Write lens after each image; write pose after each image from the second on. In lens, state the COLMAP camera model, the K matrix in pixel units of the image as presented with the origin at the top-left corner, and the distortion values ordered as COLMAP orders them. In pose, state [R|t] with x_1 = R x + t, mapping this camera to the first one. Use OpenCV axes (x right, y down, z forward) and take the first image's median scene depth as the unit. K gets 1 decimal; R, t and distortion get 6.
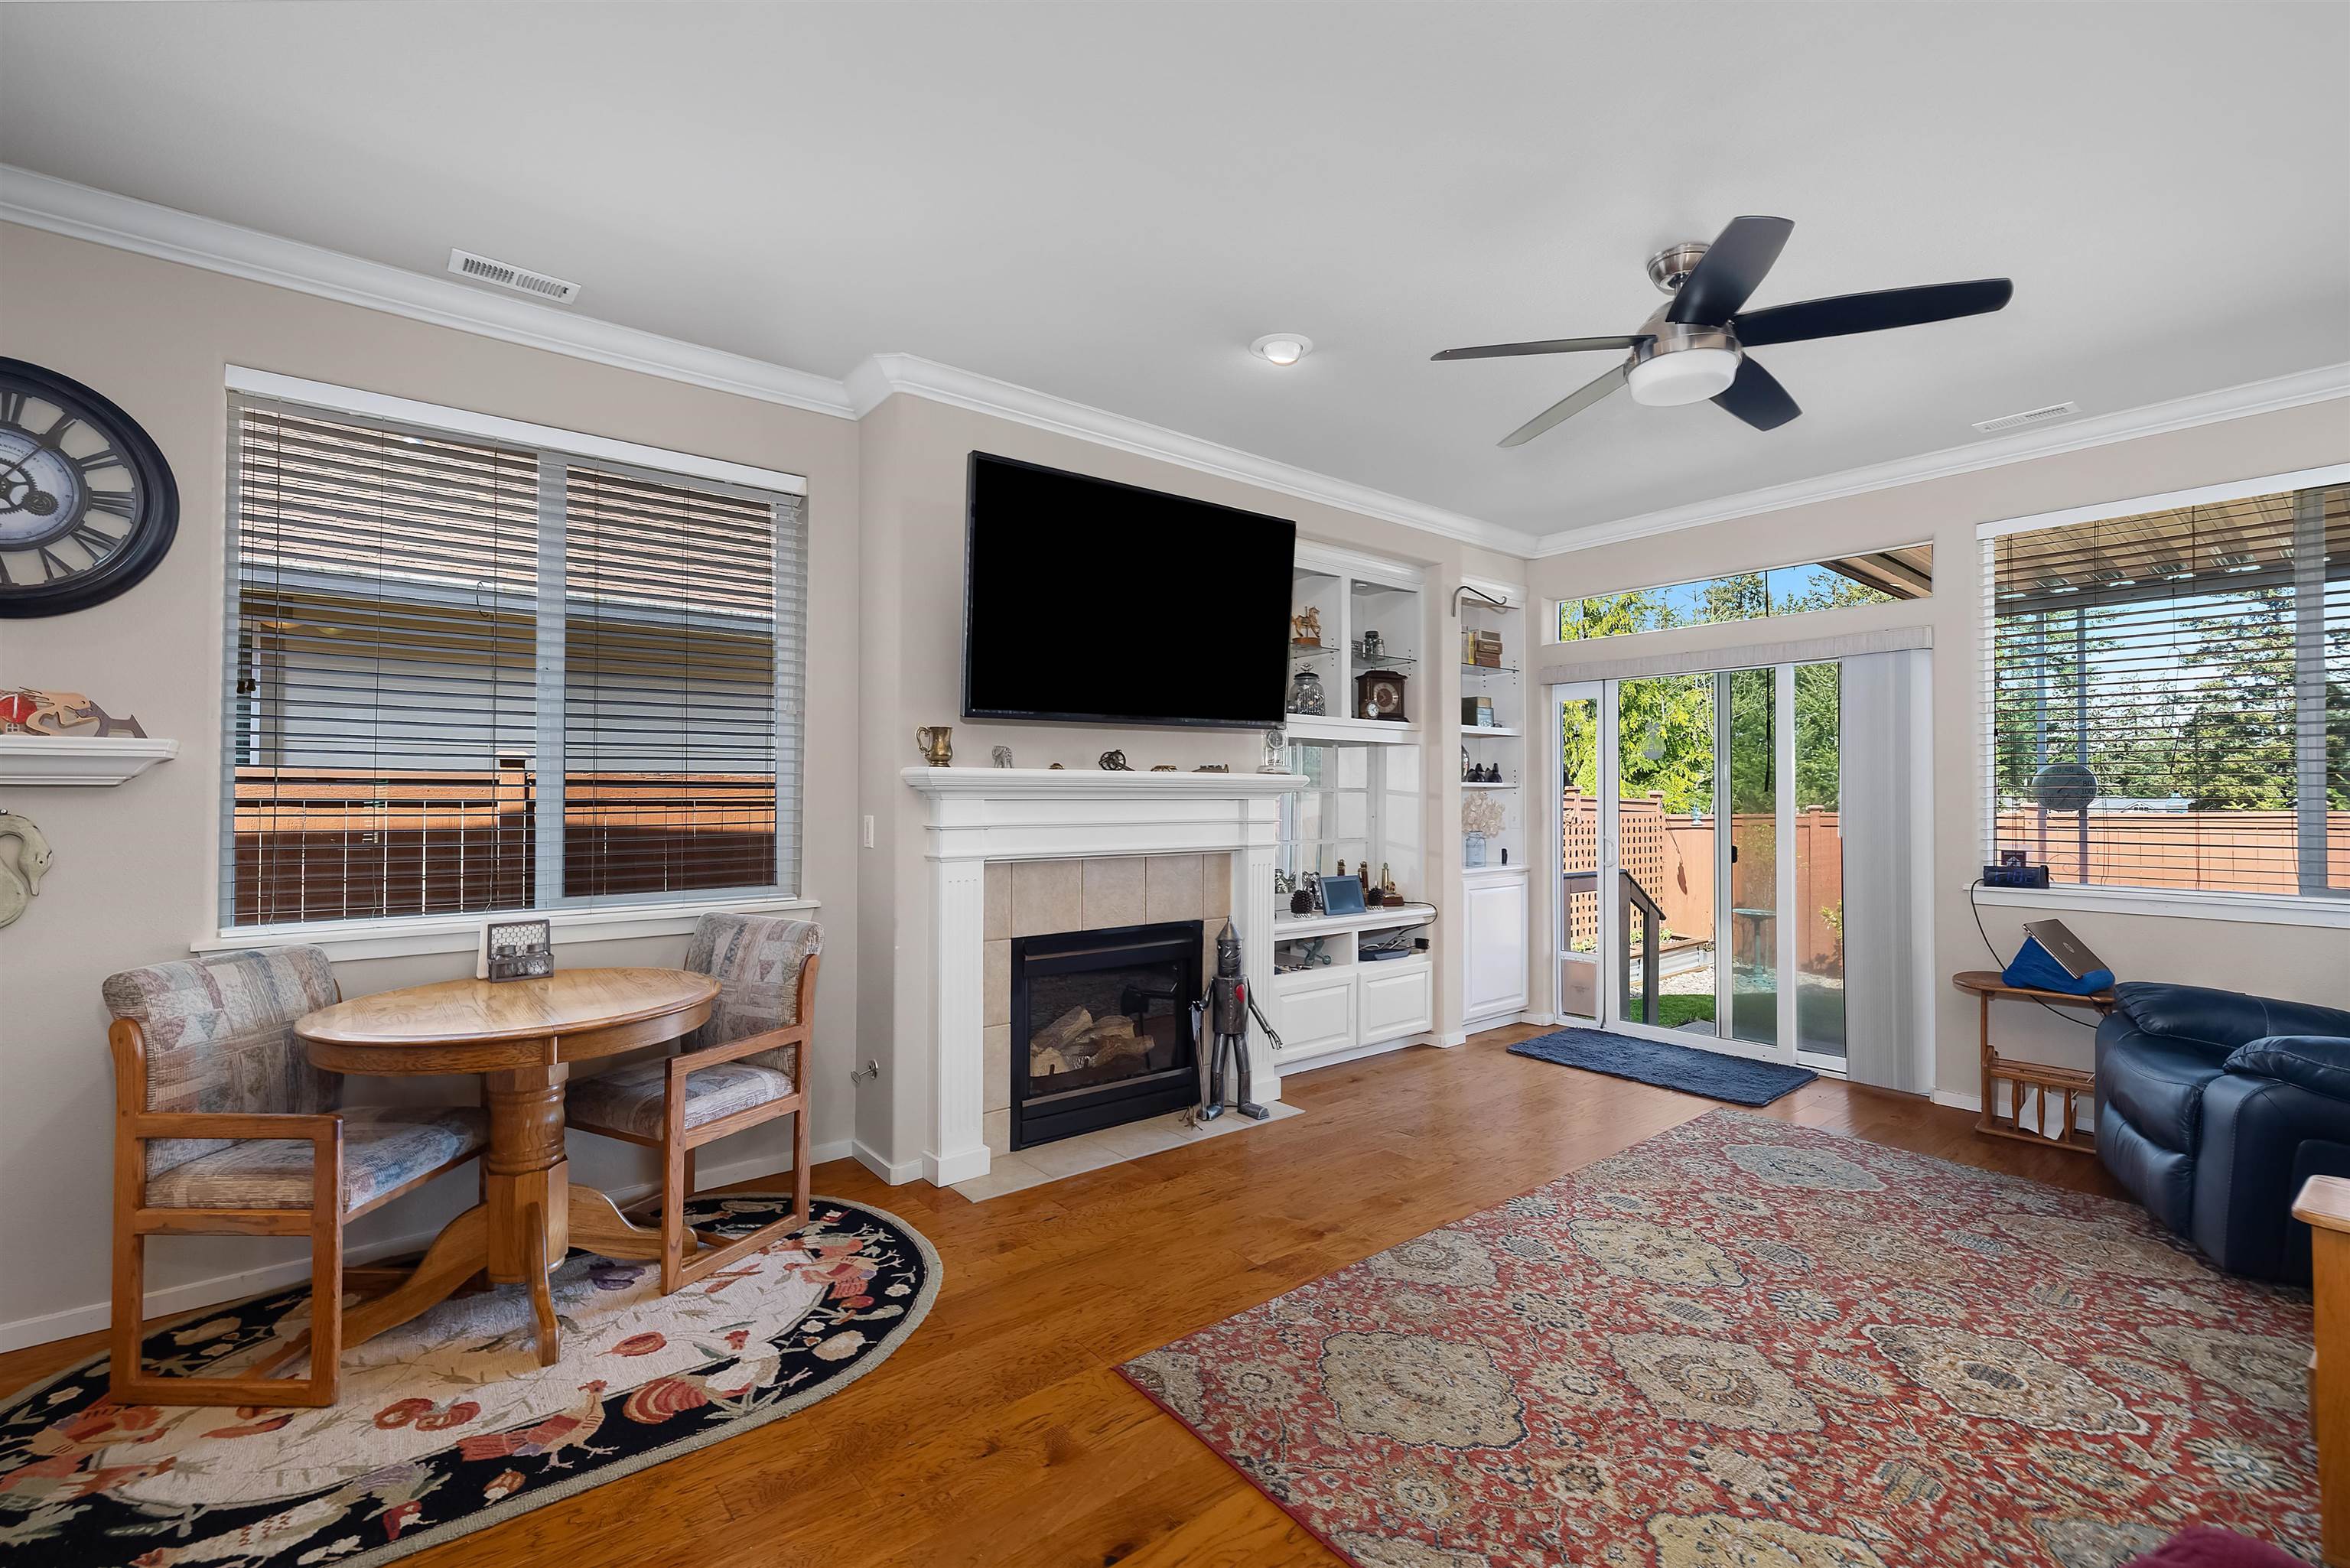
lens RADIAL K [[1011.7, 0, 1175.0], [0, 1011.7, 784.0], [0, 0, 1]] dist [-0.002933, -0.000540]
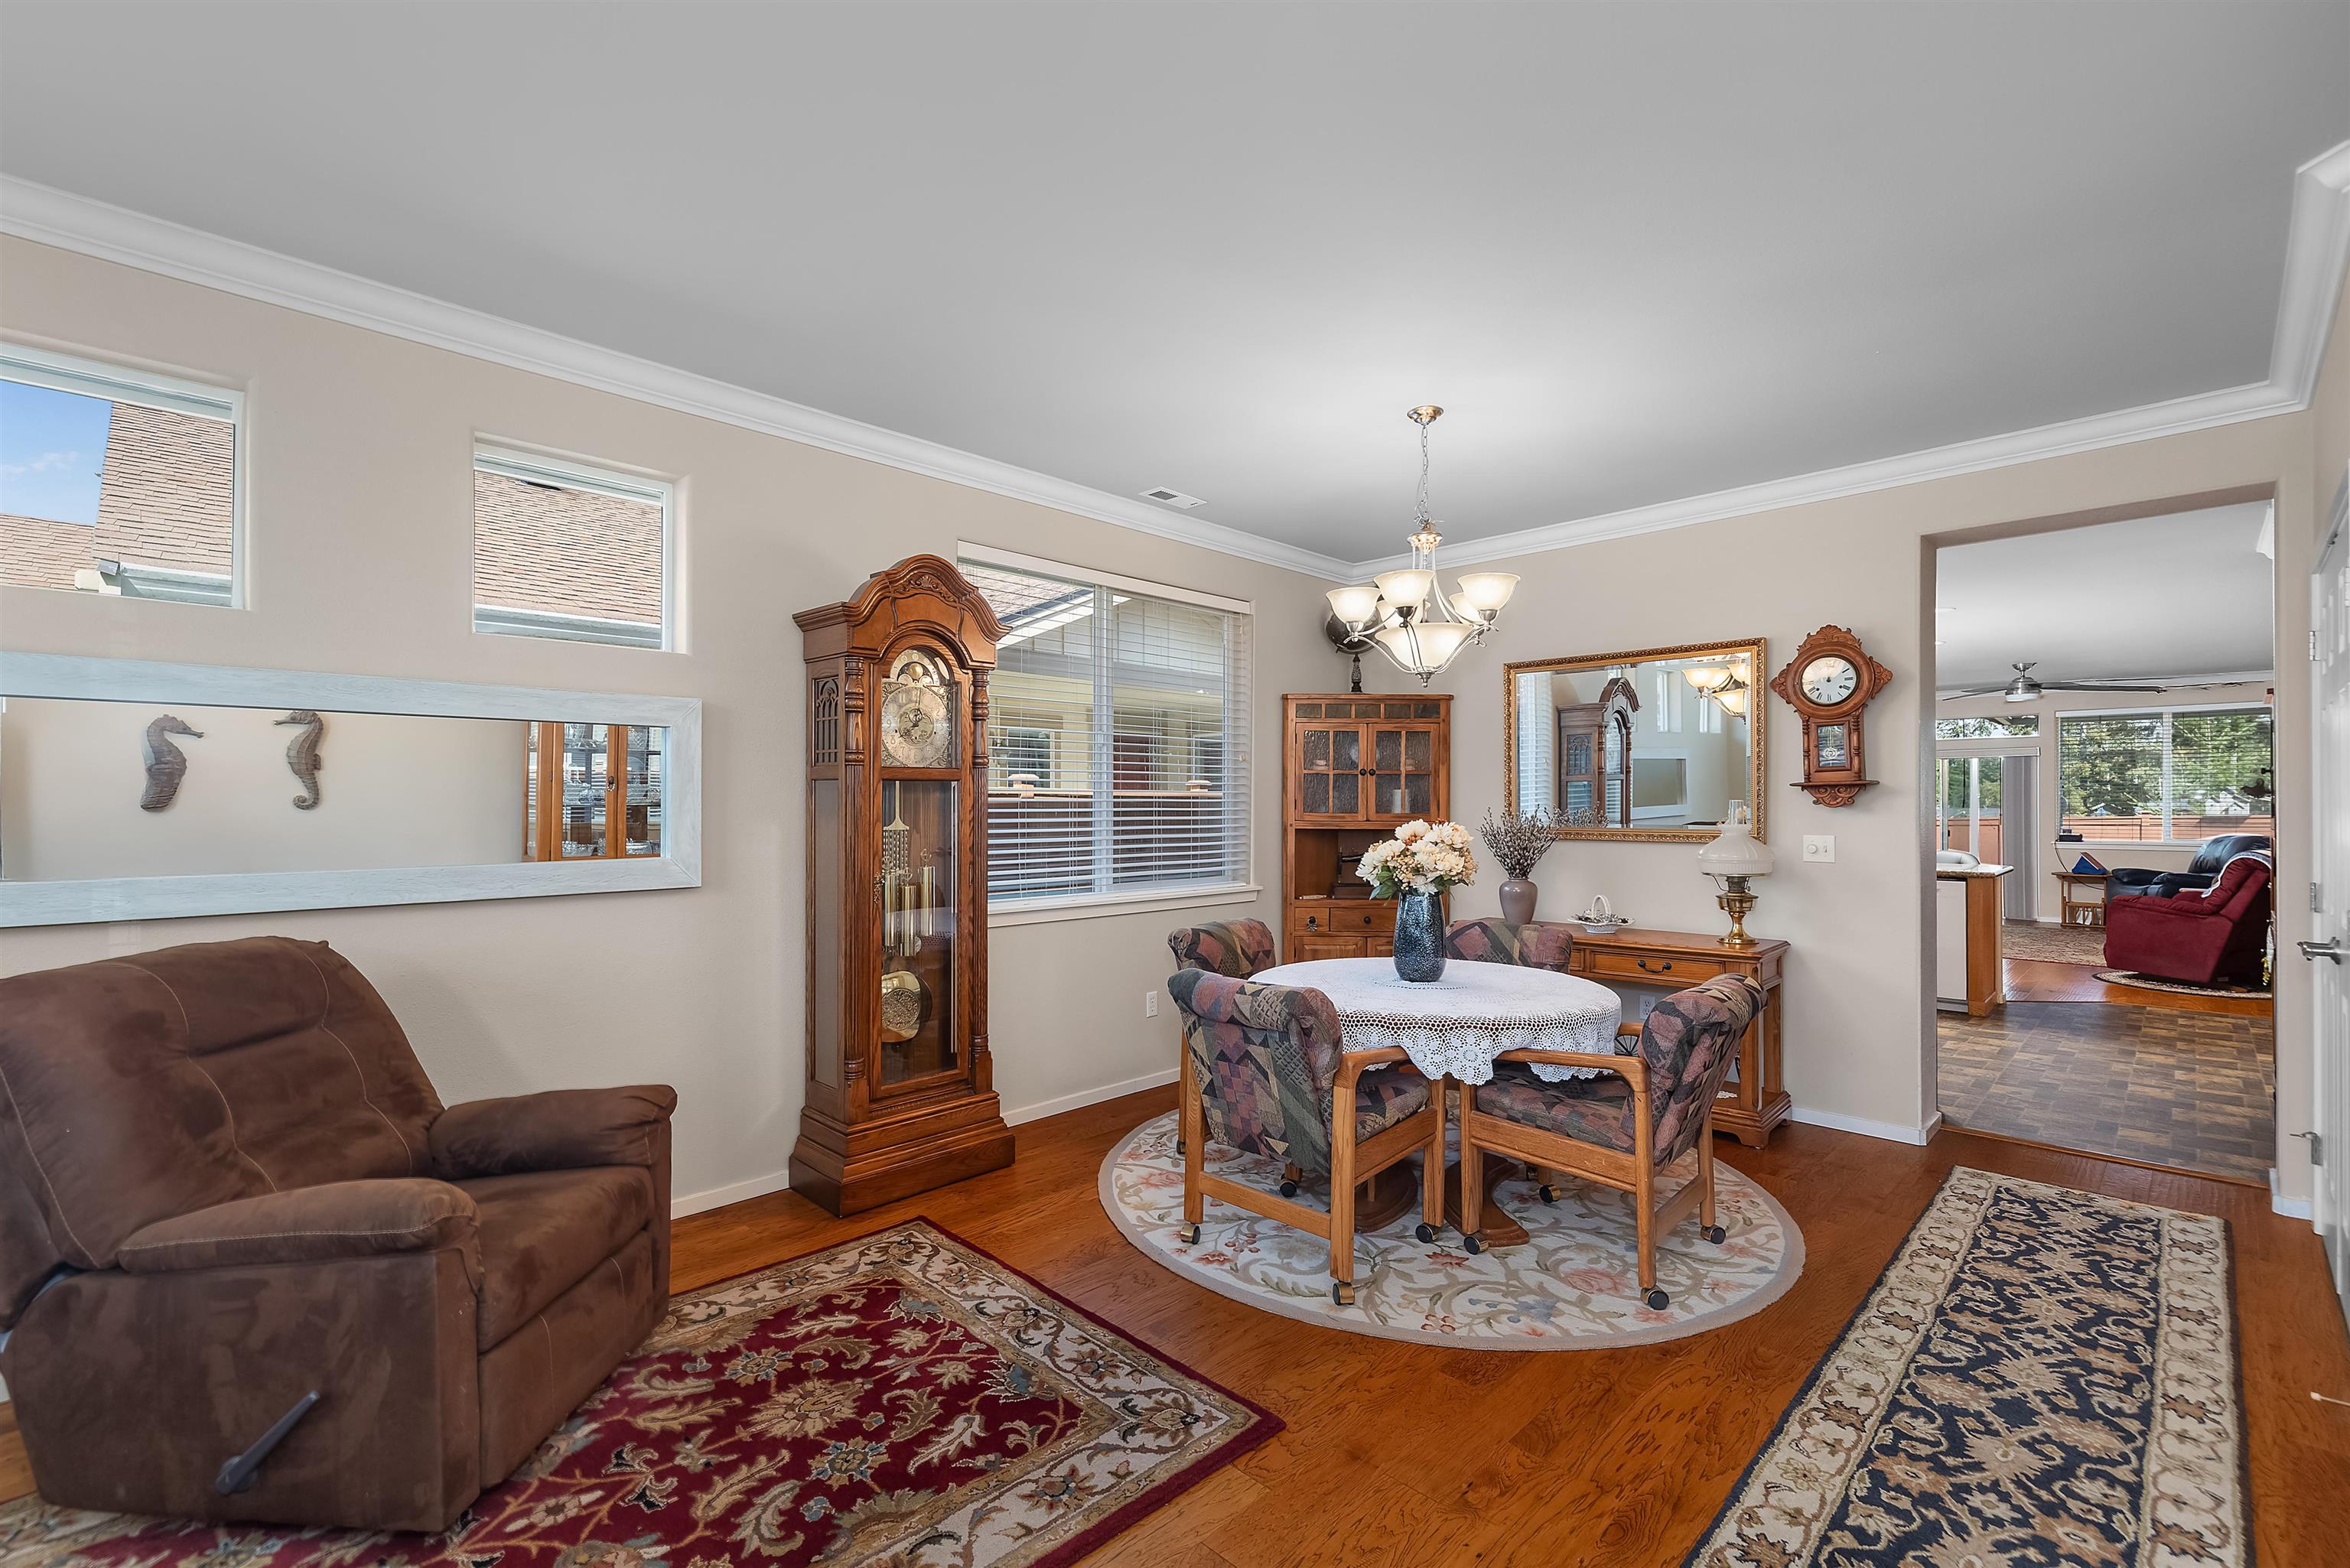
lens RADIAL K [[999.1, 0, 1178.9], [0, 999.1, 804.9], [0, 0, 1]] dist [0.008802, -0.000136]
pose [[0.993915, -0.000288, 0.110151, -2.278257], [-0.001161, 0.999914, 0.013083, -0.041740], [-0.110145, -0.013131, 0.993829, -1.782092]]
